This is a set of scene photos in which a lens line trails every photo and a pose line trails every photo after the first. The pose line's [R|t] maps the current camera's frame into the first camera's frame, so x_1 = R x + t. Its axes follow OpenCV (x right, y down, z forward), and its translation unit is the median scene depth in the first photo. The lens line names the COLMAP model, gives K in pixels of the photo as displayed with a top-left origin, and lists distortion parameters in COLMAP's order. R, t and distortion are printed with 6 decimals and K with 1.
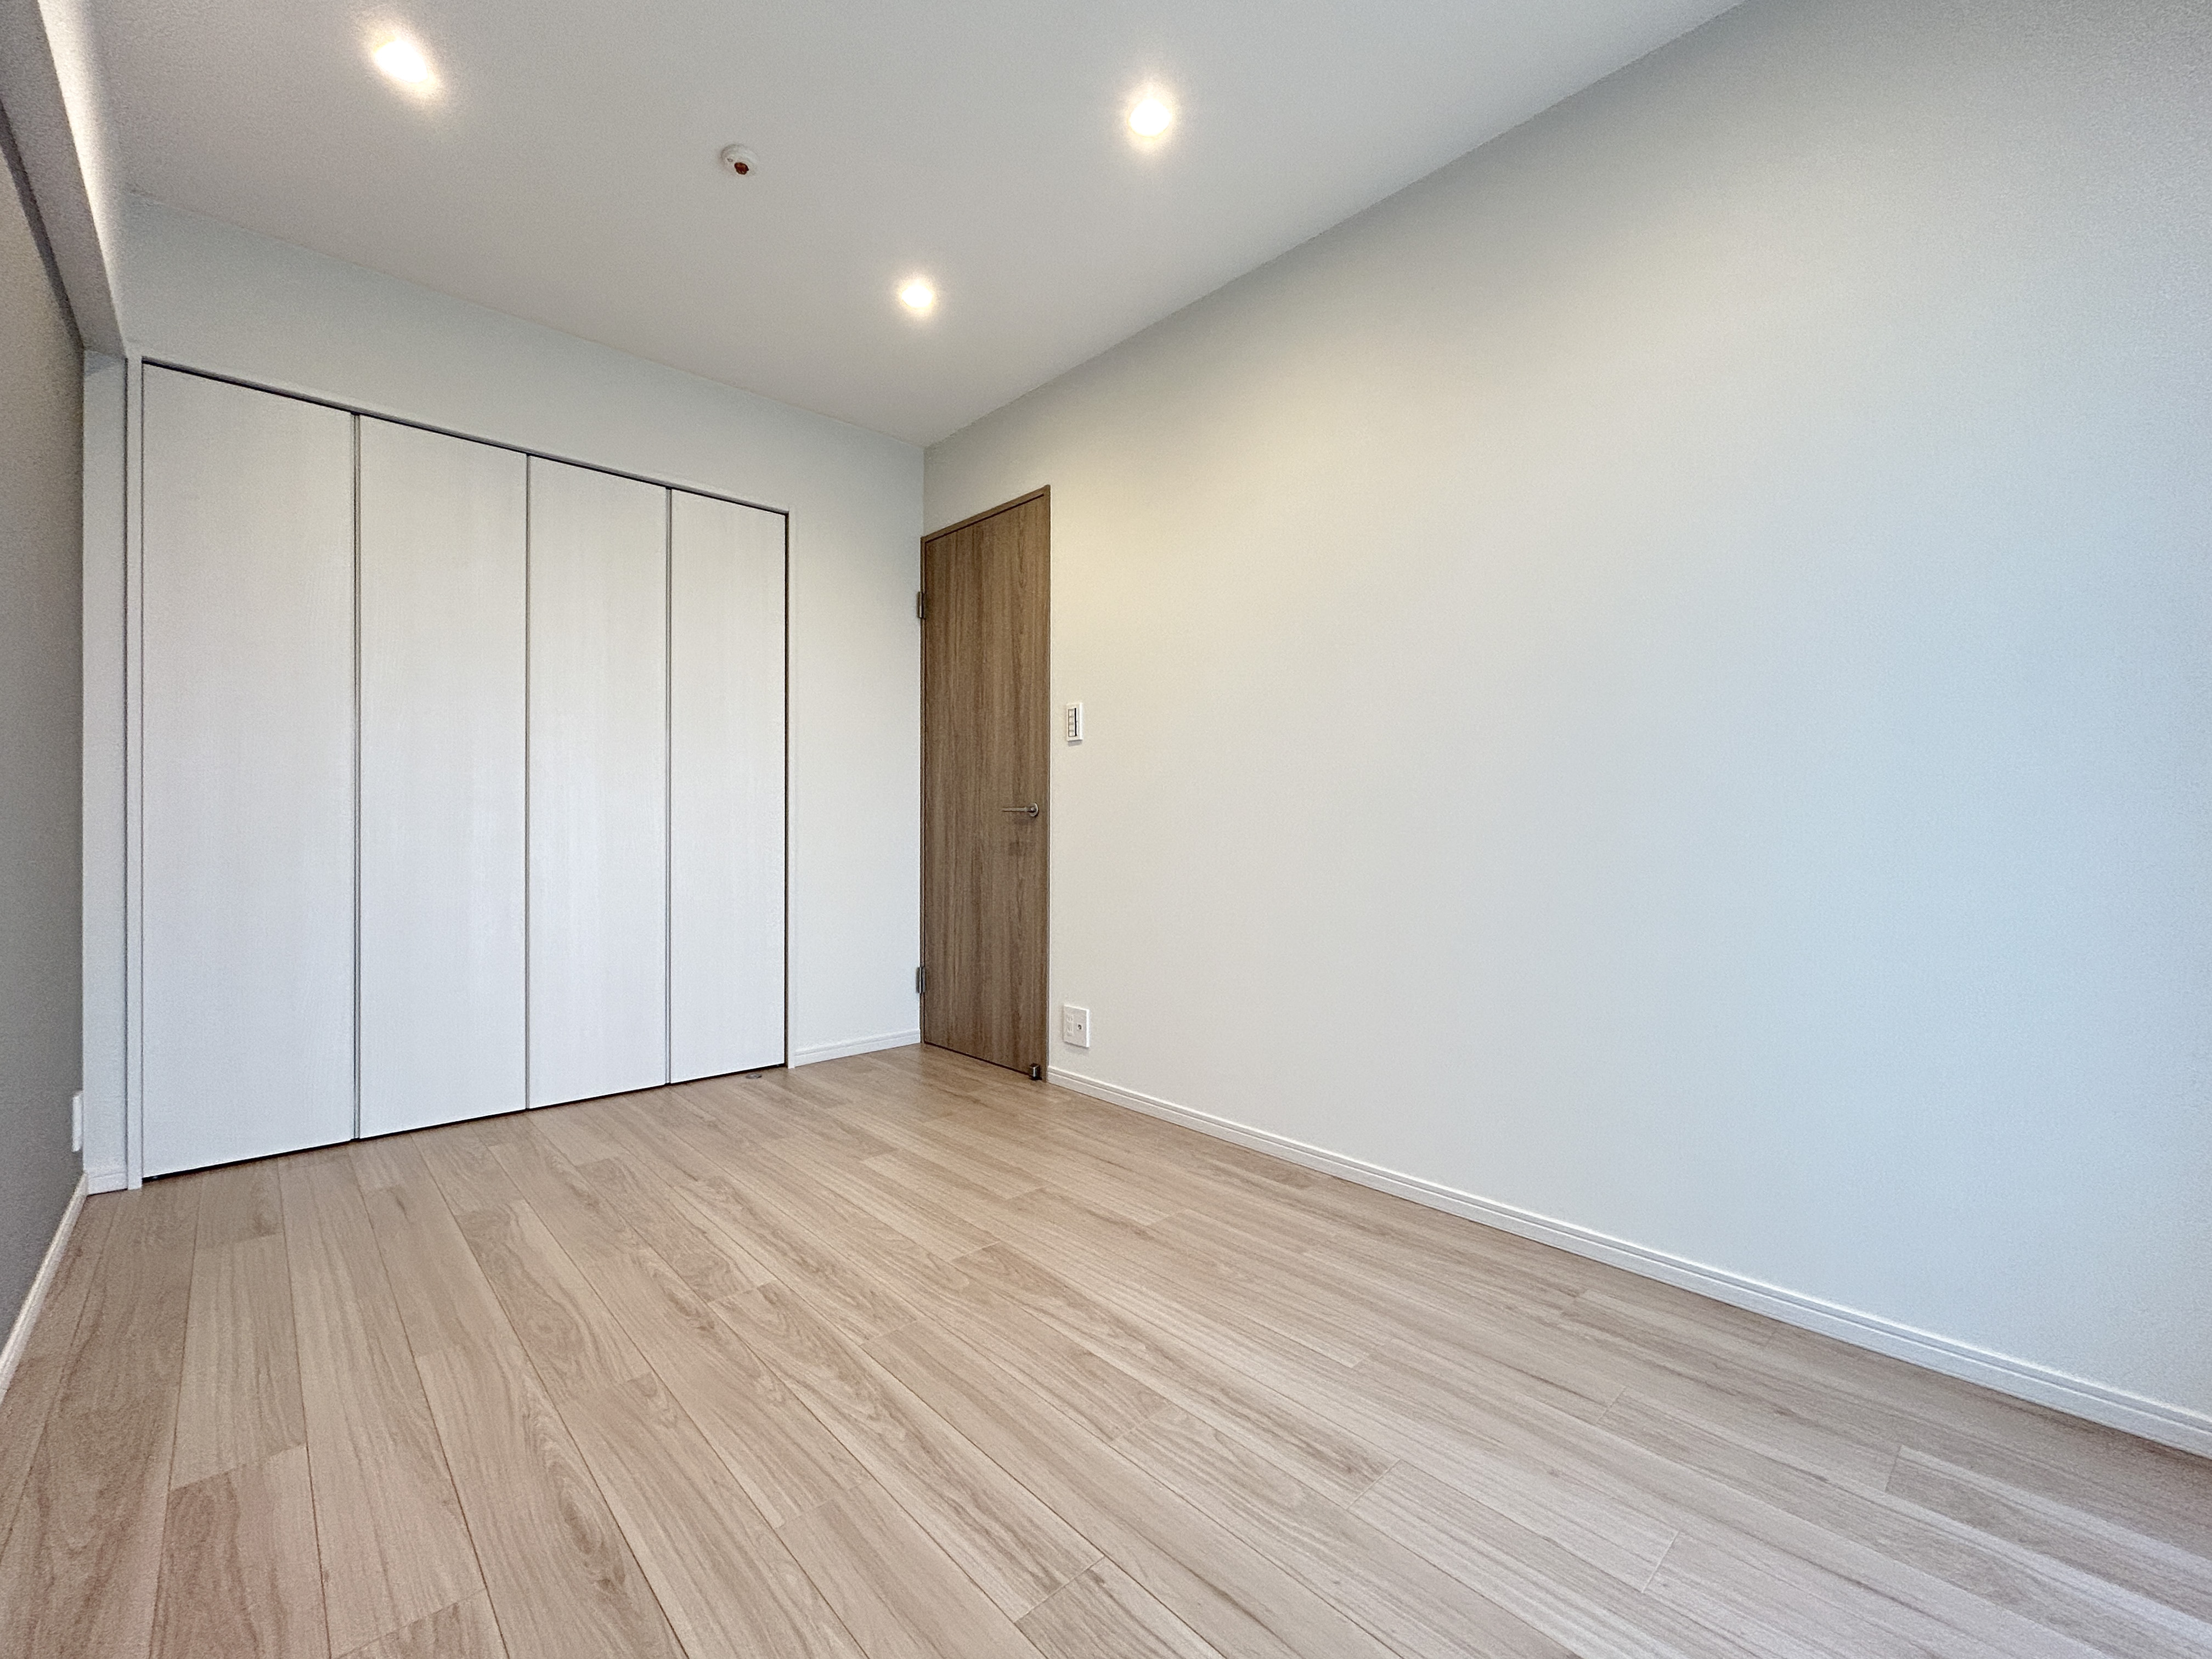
lens RADIAL K [[936.7, 0, 1113.6], [0, 936.7, 826.8], [0, 0, 1]] dist [0.000779, 0.001282]
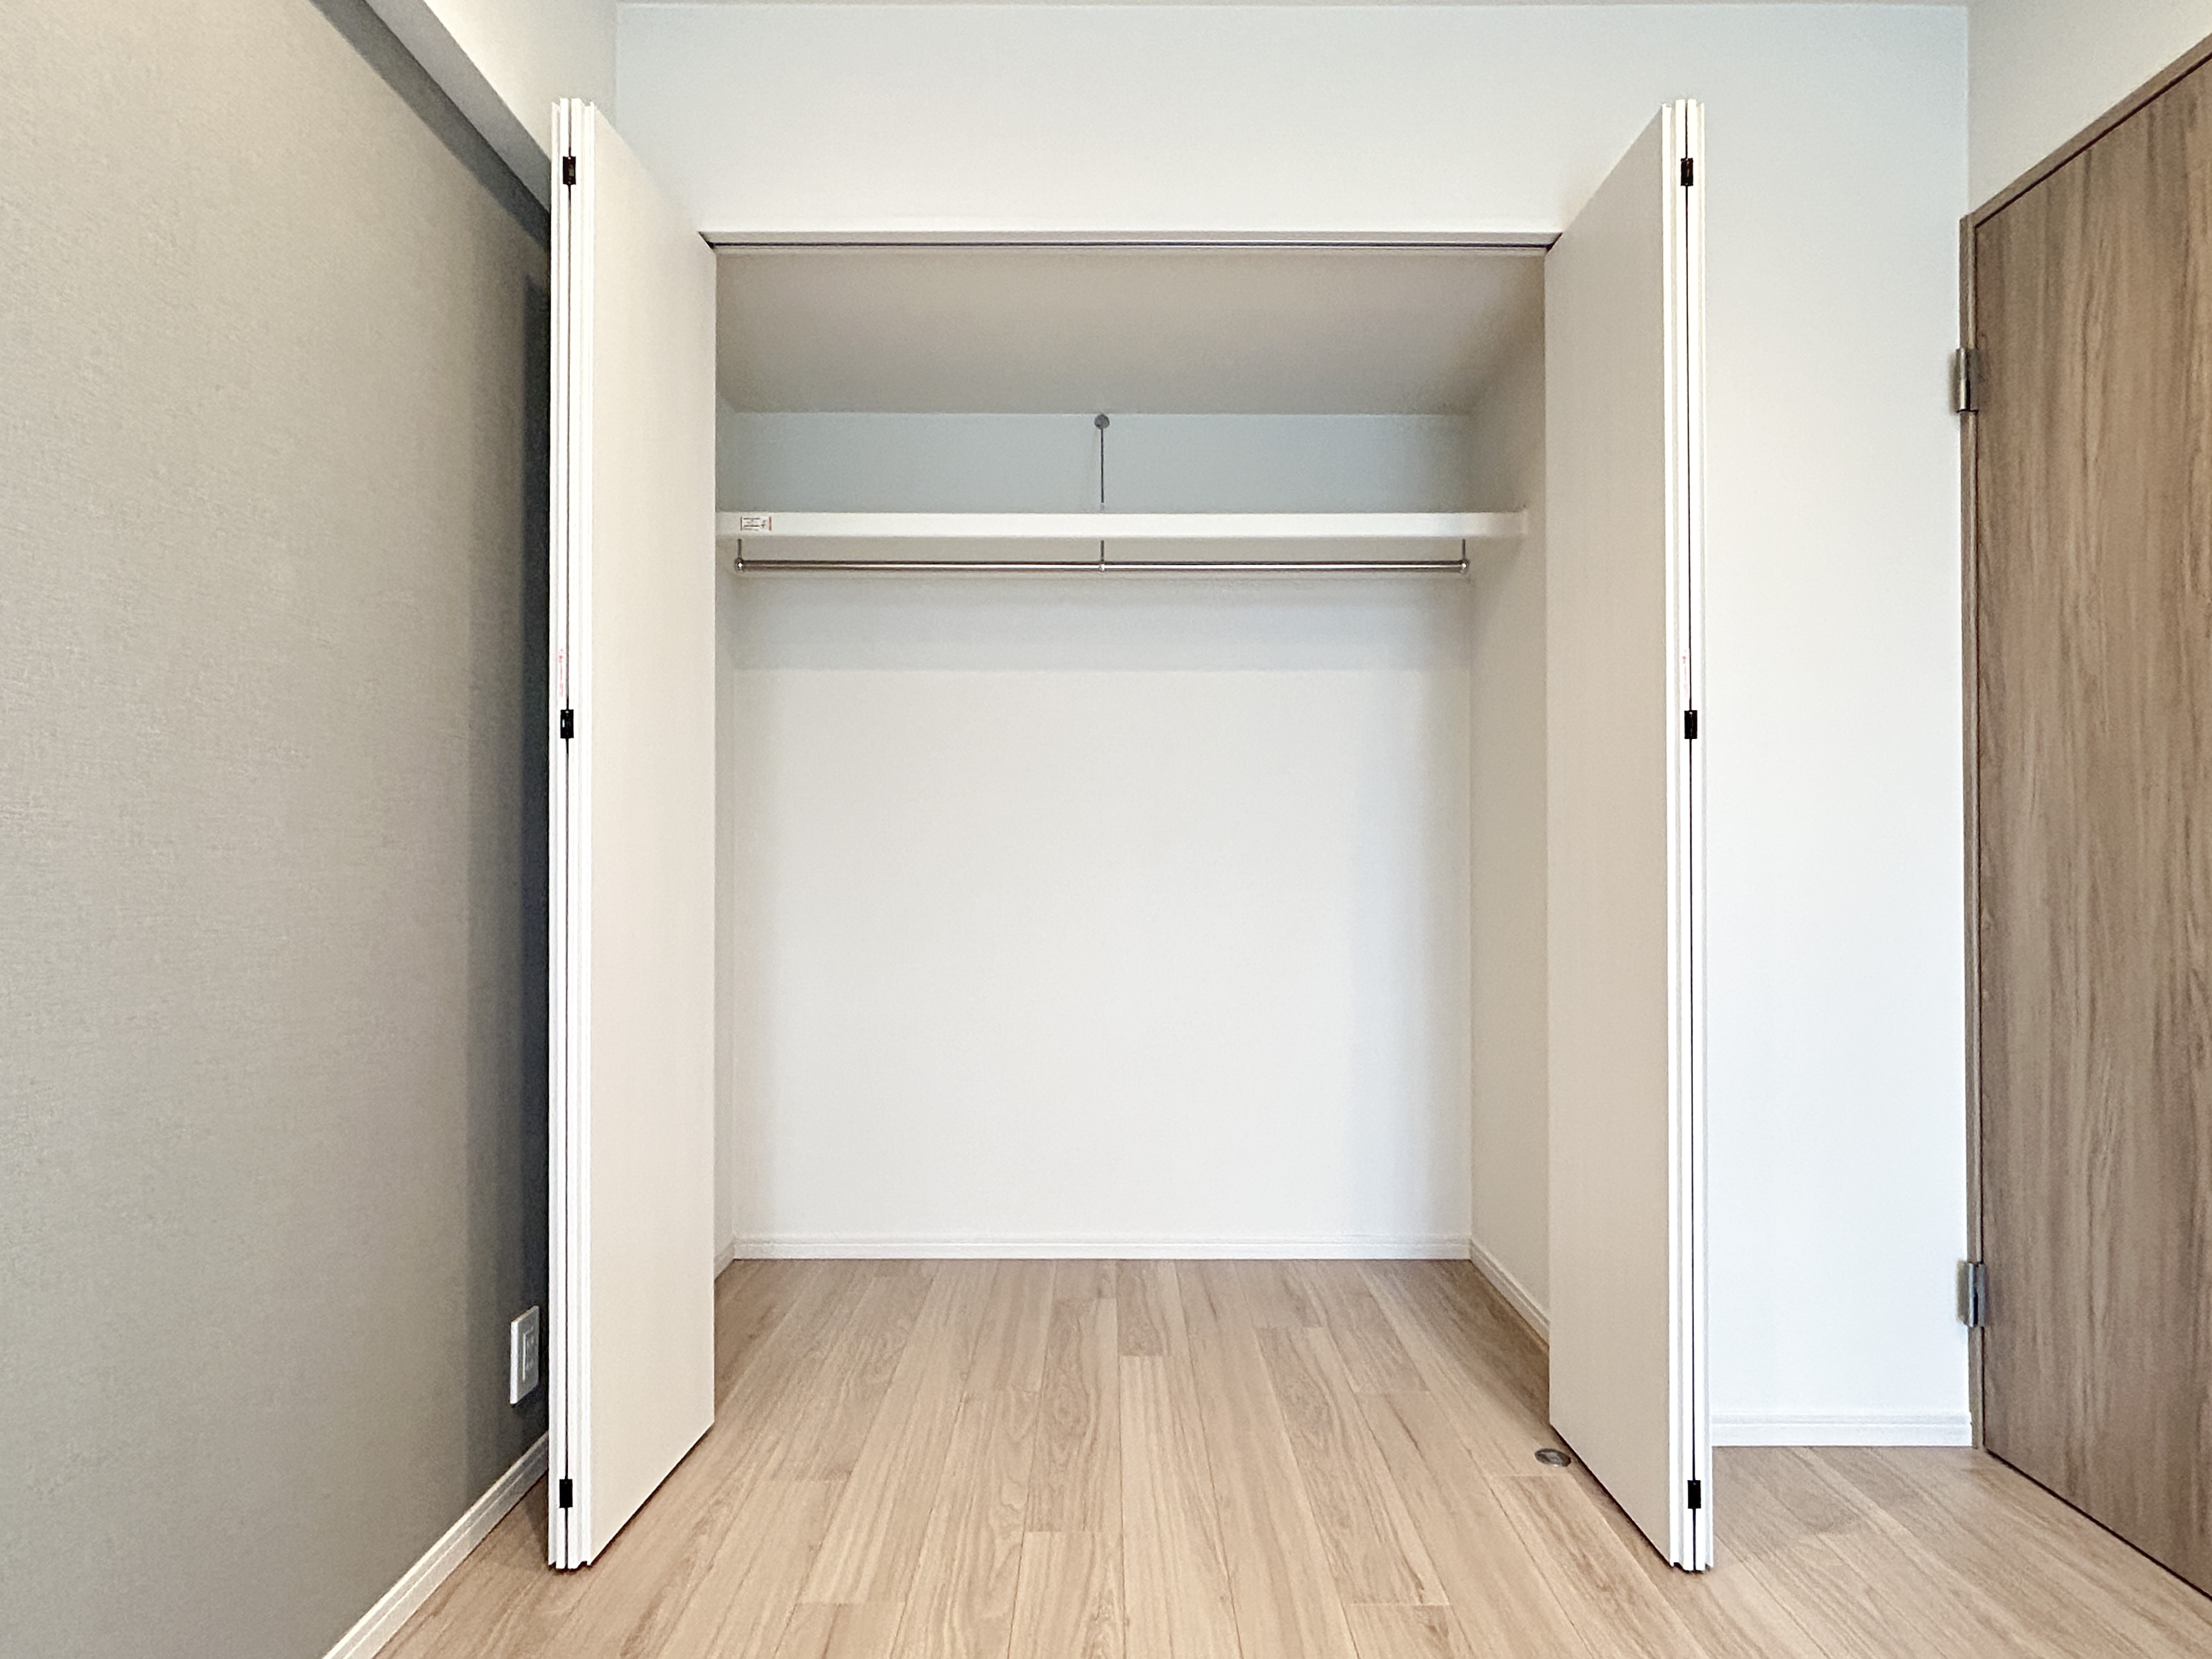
lens RADIAL K [[1126.3, 0, 1104.8], [0, 1126.3, 836.3], [0, 0, 1]] dist [-0.001301, -0.000862]
pose [[0.709472, -0.004422, -0.704720, -0.129024], [-0.006050, 0.999905, -0.012365, -0.026011], [0.704708, 0.013036, 0.709378, 0.391349]]
